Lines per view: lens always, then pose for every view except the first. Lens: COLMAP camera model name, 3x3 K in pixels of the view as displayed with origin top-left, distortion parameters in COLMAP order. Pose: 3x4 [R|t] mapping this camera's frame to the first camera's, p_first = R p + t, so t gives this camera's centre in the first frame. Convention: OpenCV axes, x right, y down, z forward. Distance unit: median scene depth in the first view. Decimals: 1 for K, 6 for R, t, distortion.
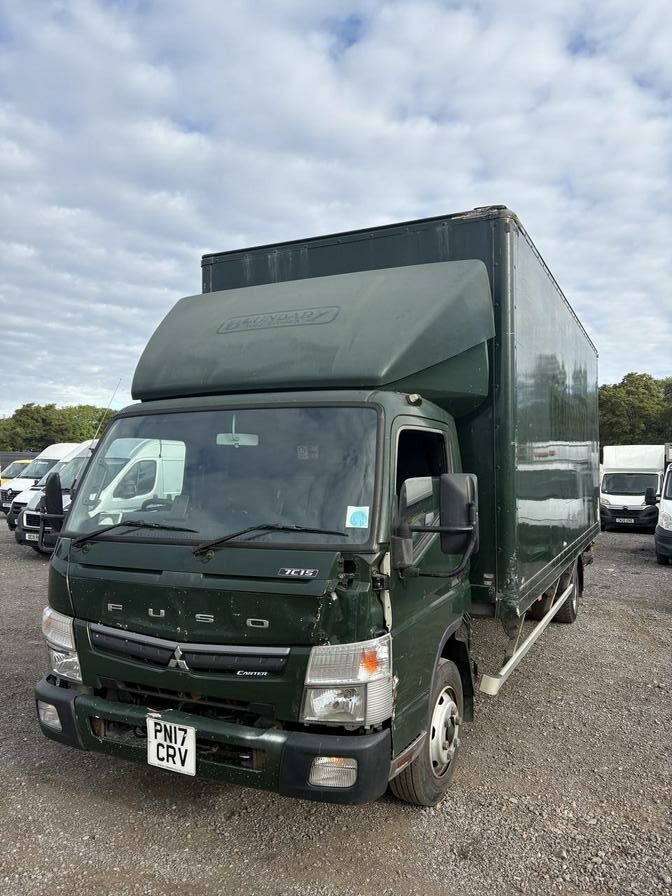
lens RADIAL K [[692.8, 0, 336.0], [0, 692.8, 448.0], [0, 0, 1]] dist [0.036400, -0.039554]
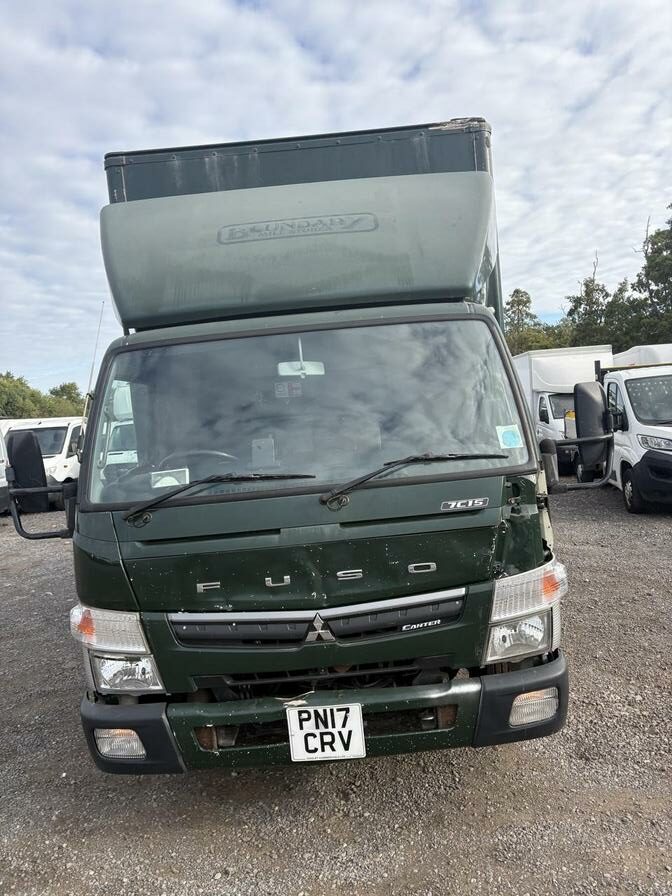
lens RADIAL K [[692.8, 0, 336.0], [0, 692.8, 448.0], [0, 0, 1]] dist [0.036400, -0.039554]
pose [[0.899588, -0.101144, 0.424867, -0.537853], [0.074765, 0.994118, 0.078357, 0.024245], [-0.430293, -0.038724, 0.901858, 0.252580]]
